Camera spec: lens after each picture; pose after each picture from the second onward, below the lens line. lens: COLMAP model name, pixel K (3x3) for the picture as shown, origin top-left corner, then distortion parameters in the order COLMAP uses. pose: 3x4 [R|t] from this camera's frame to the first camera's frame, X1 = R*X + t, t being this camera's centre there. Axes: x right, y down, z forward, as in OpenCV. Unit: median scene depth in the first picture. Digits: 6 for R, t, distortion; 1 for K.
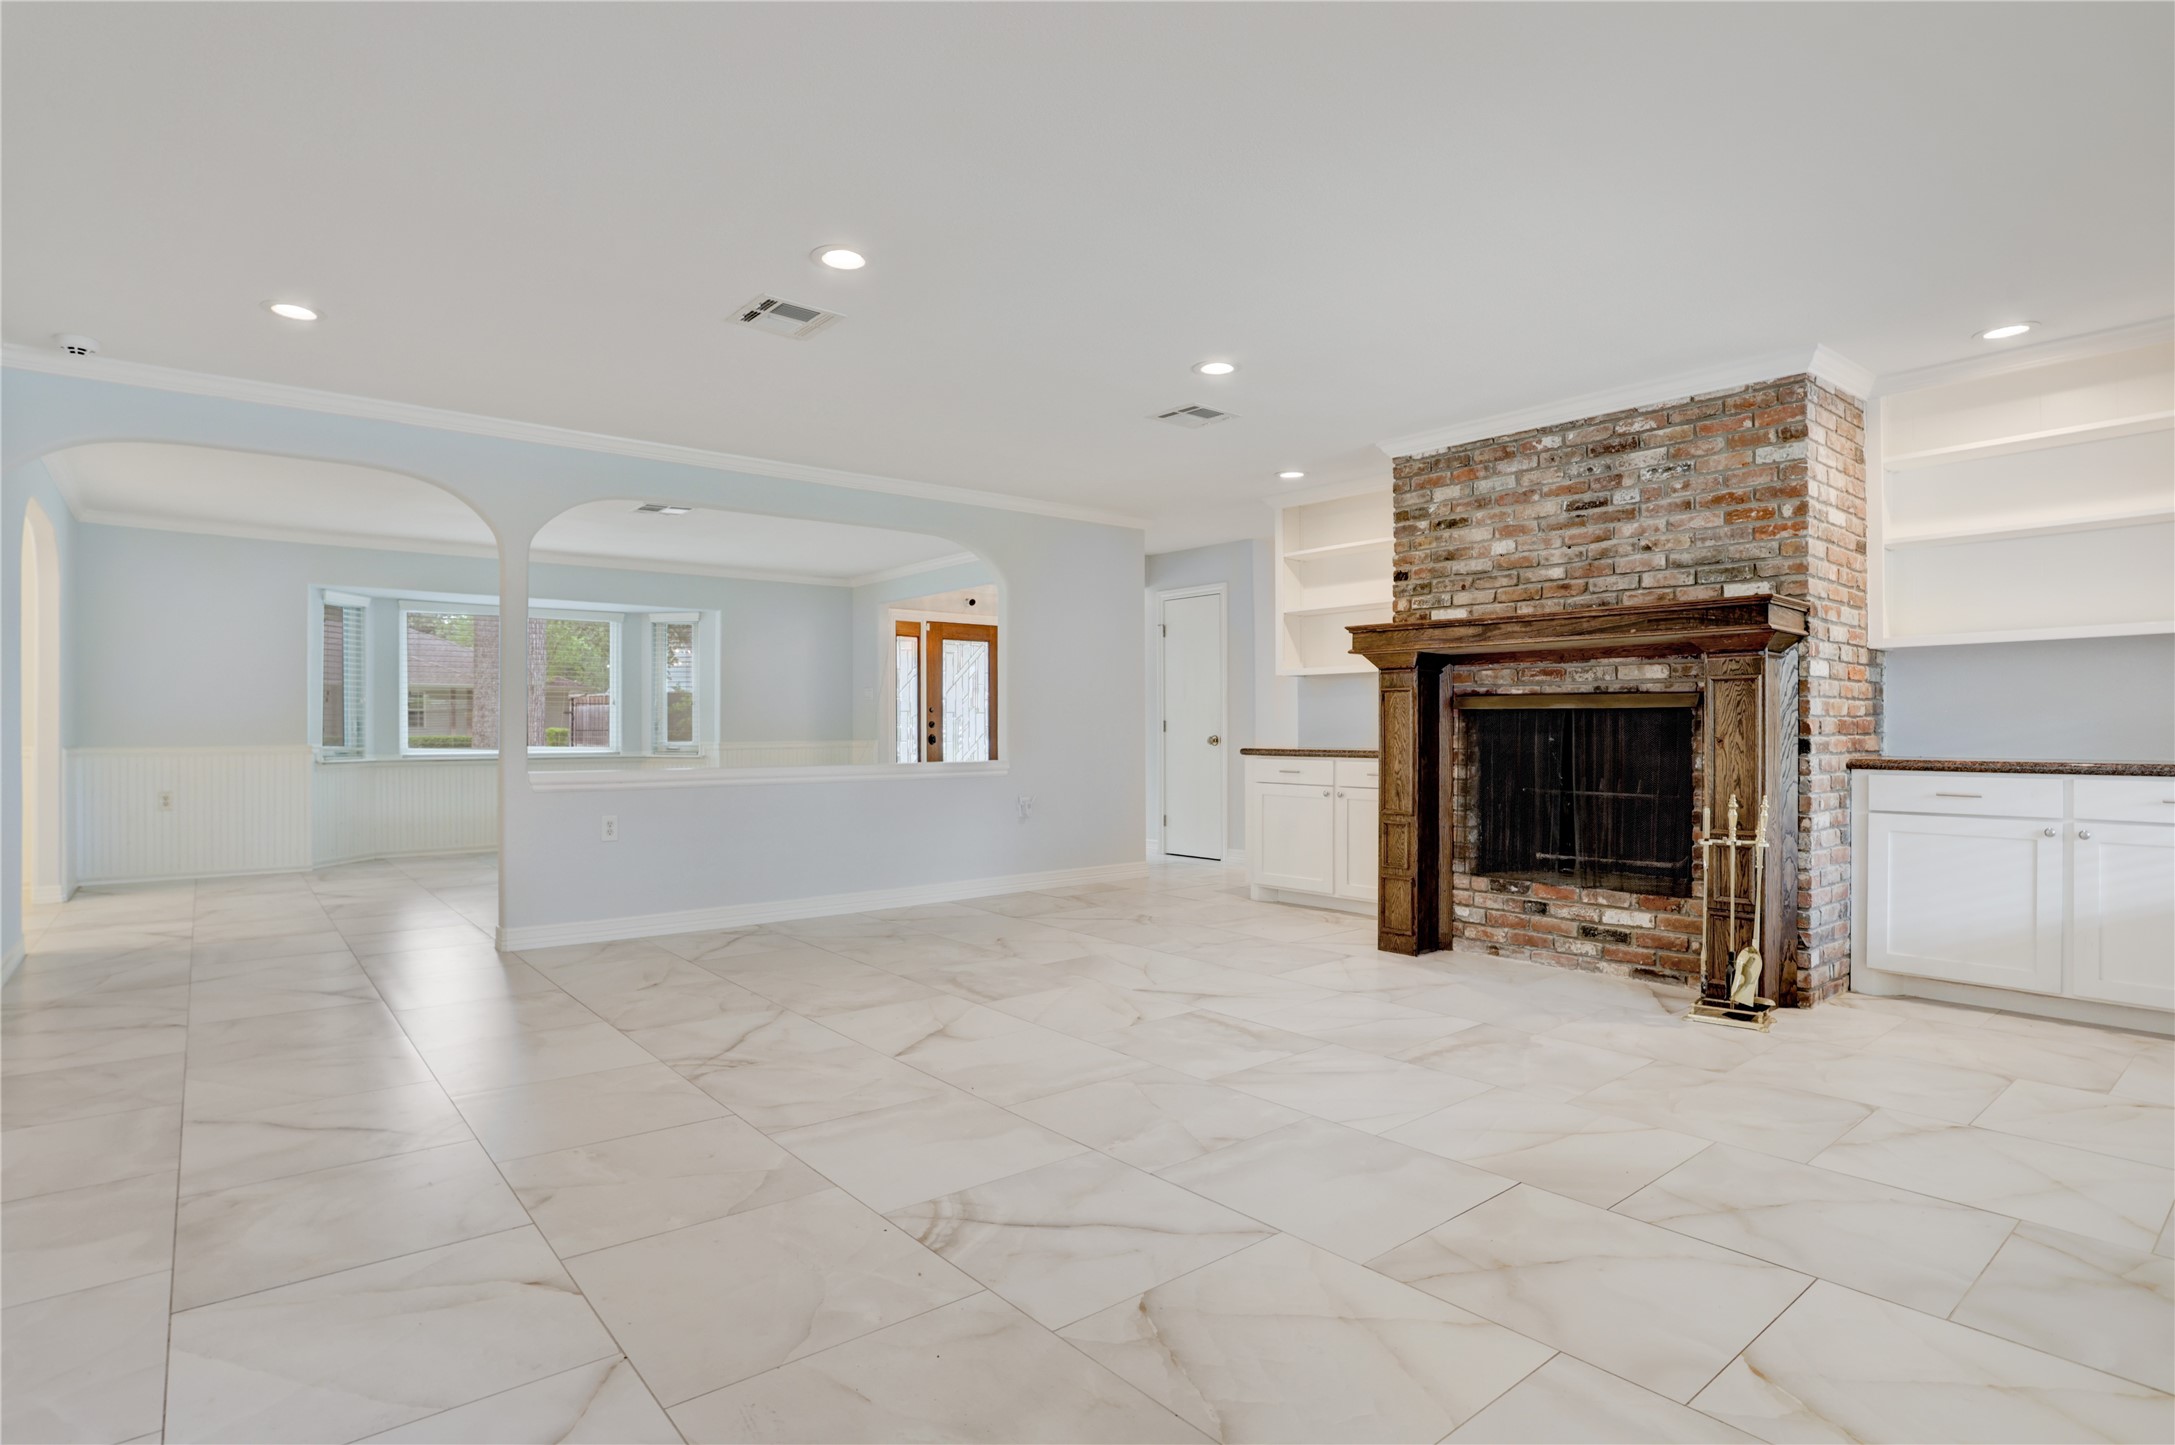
lens RADIAL K [[1116.3, 0, 1098.4], [0, 1116.3, 737.2], [0, 0, 1]] dist [-0.075372, 0.045685]
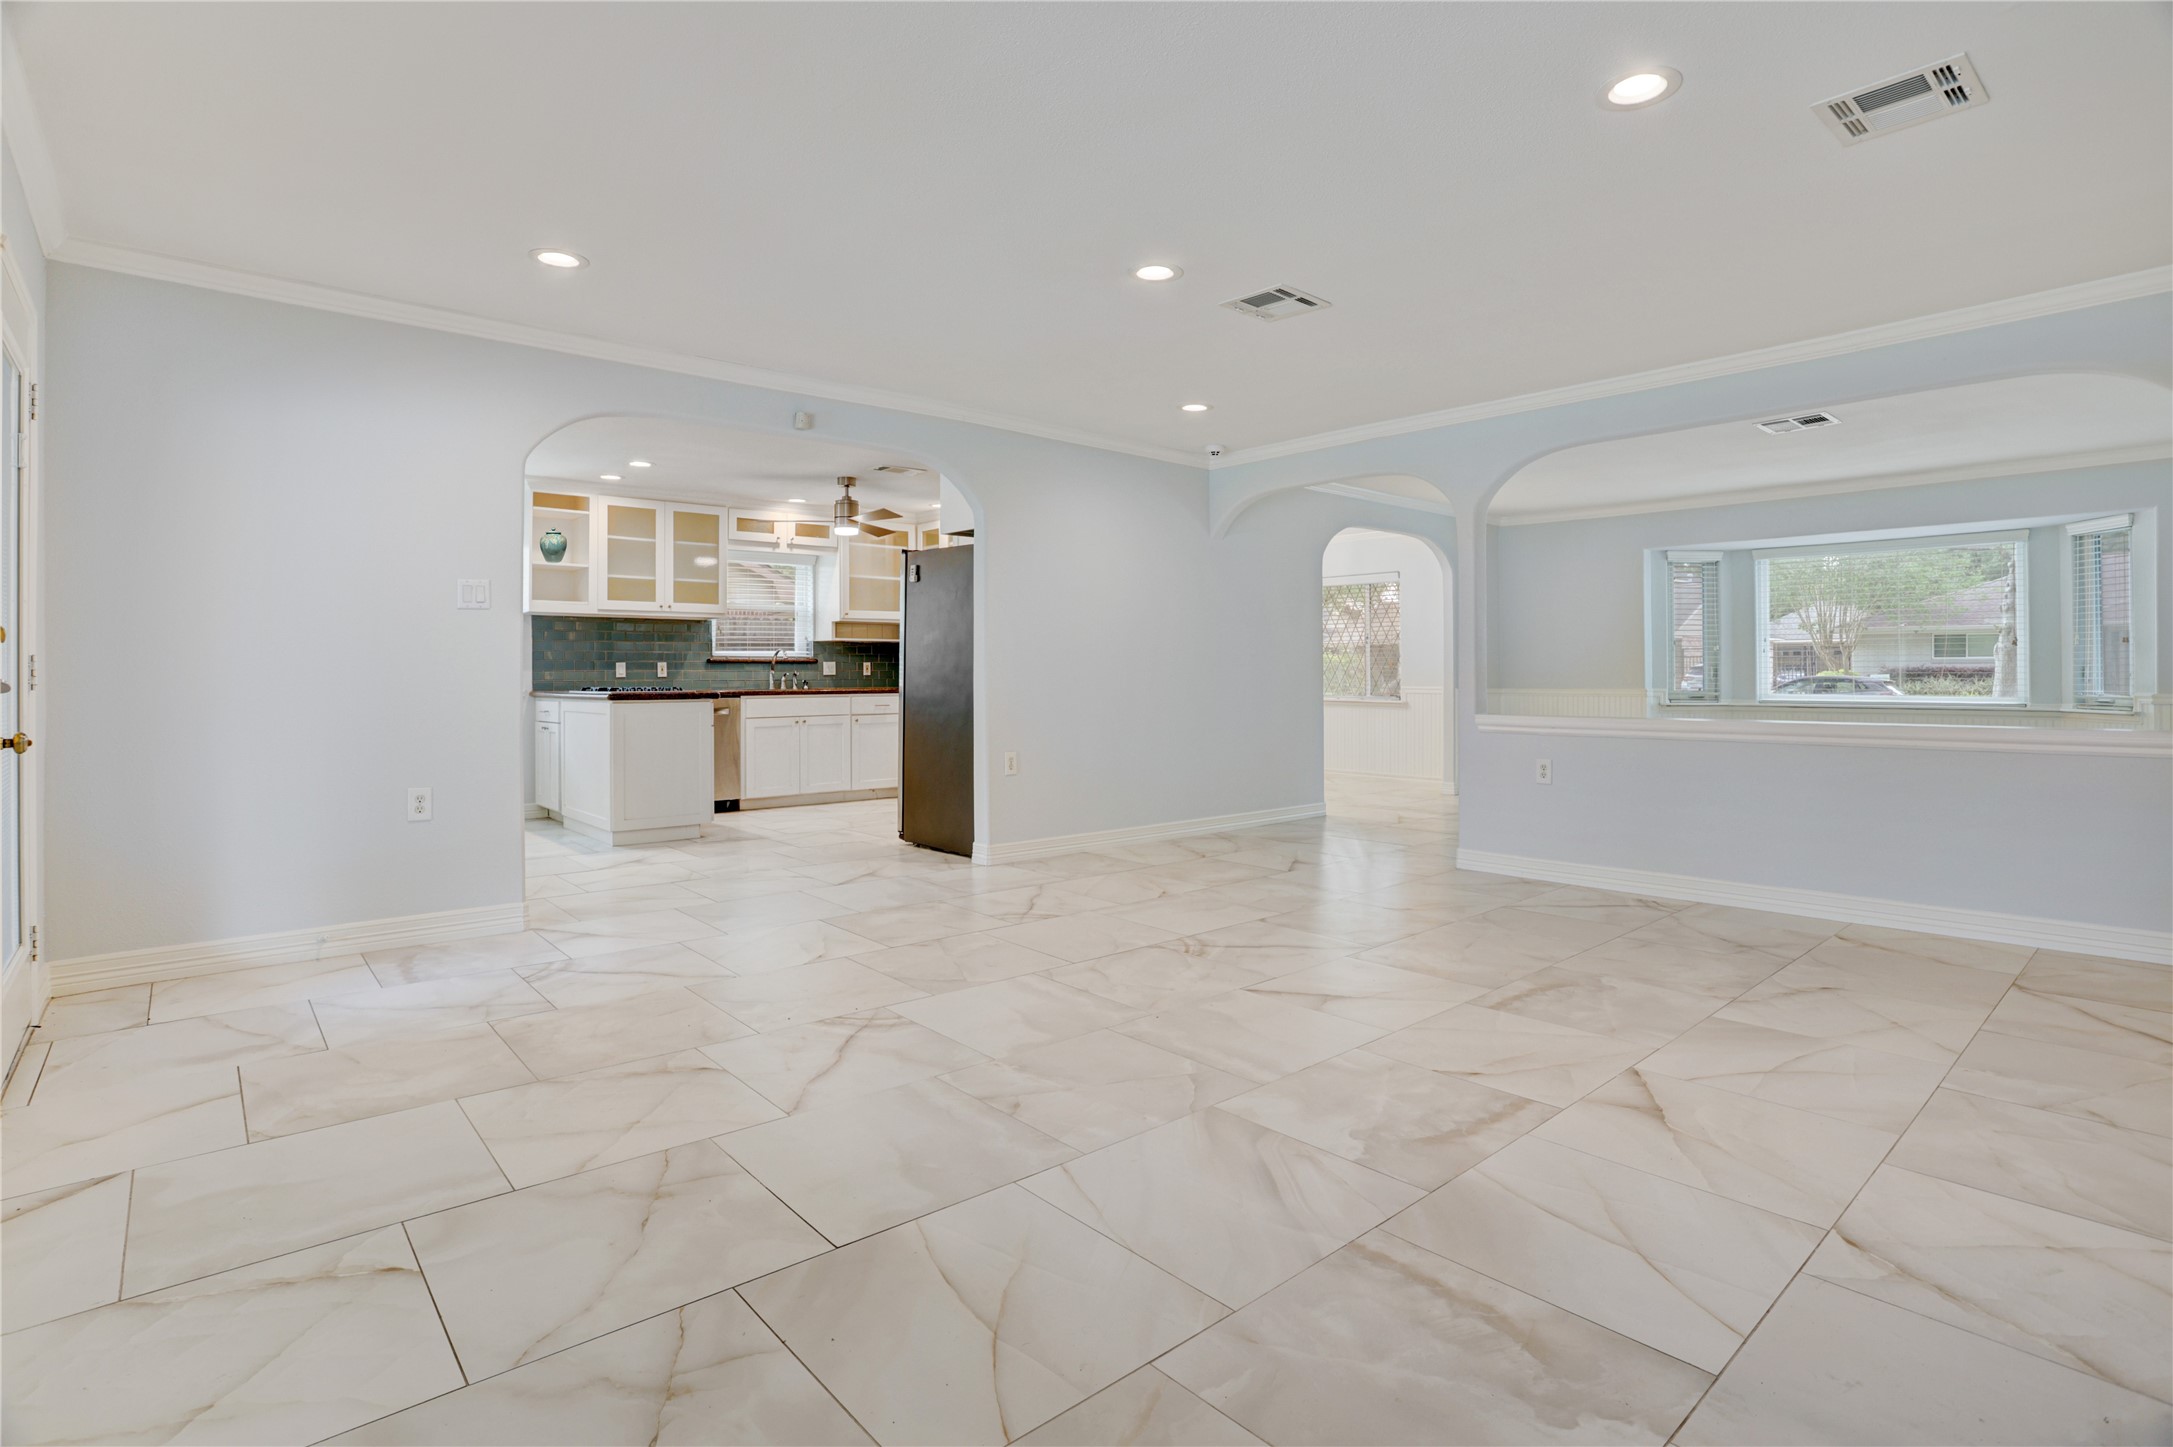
lens RADIAL K [[1066.7, 0, 1081.0], [0, 1066.7, 714.5], [0, 0, 1]] dist [-0.076622, 0.034145]
pose [[0.015925, 0.037650, -0.999164, 0.799080], [-0.005651, 0.999278, 0.037564, -0.008282], [0.999857, 0.005048, 0.016127, 0.819747]]
